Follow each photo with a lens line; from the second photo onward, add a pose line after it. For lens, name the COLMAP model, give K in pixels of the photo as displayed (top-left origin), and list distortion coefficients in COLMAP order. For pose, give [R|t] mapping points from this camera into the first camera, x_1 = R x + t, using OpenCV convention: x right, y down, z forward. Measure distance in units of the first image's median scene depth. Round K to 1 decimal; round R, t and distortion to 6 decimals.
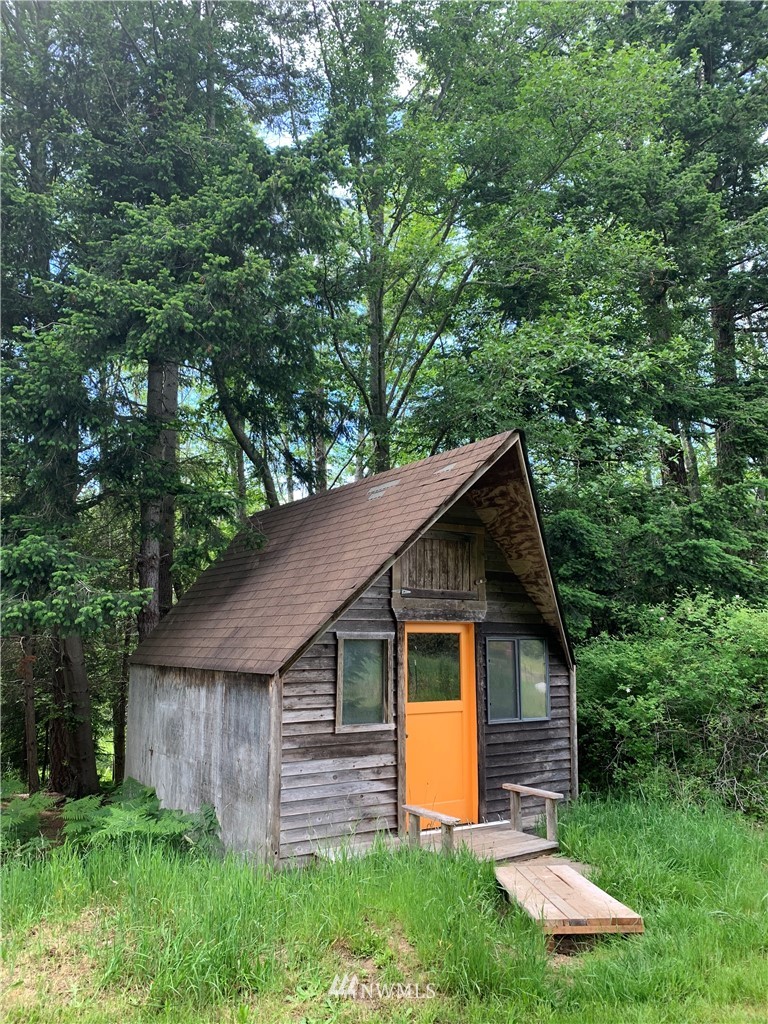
lens RADIAL K [[791.7, 0, 384.0], [0, 791.7, 512.0], [0, 0, 1]] dist [-0.001532, 0.003154]
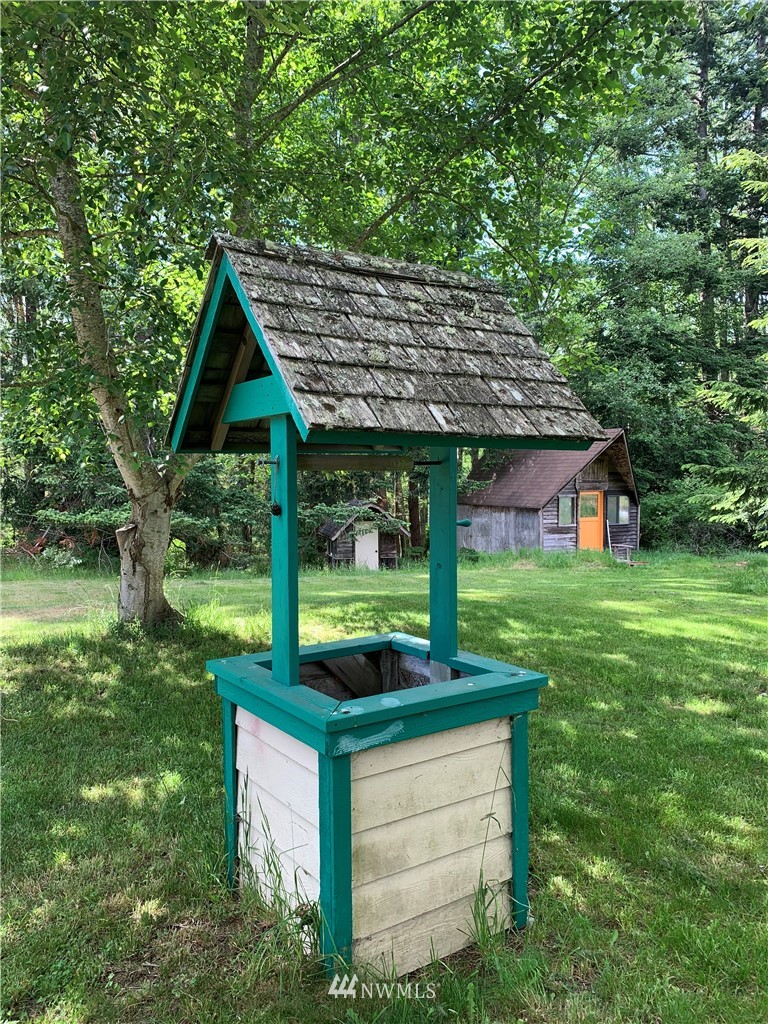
lens RADIAL K [[770.1, 0, 365.7], [0, 770.1, 515.0], [0, 0, 1]] dist [0.173367, -0.337818]
pose [[0.993524, 0.002719, -0.113586, -0.418880], [0.021991, 0.976207, 0.215721, -0.400958], [0.111470, -0.216822, 0.969826, -1.847579]]
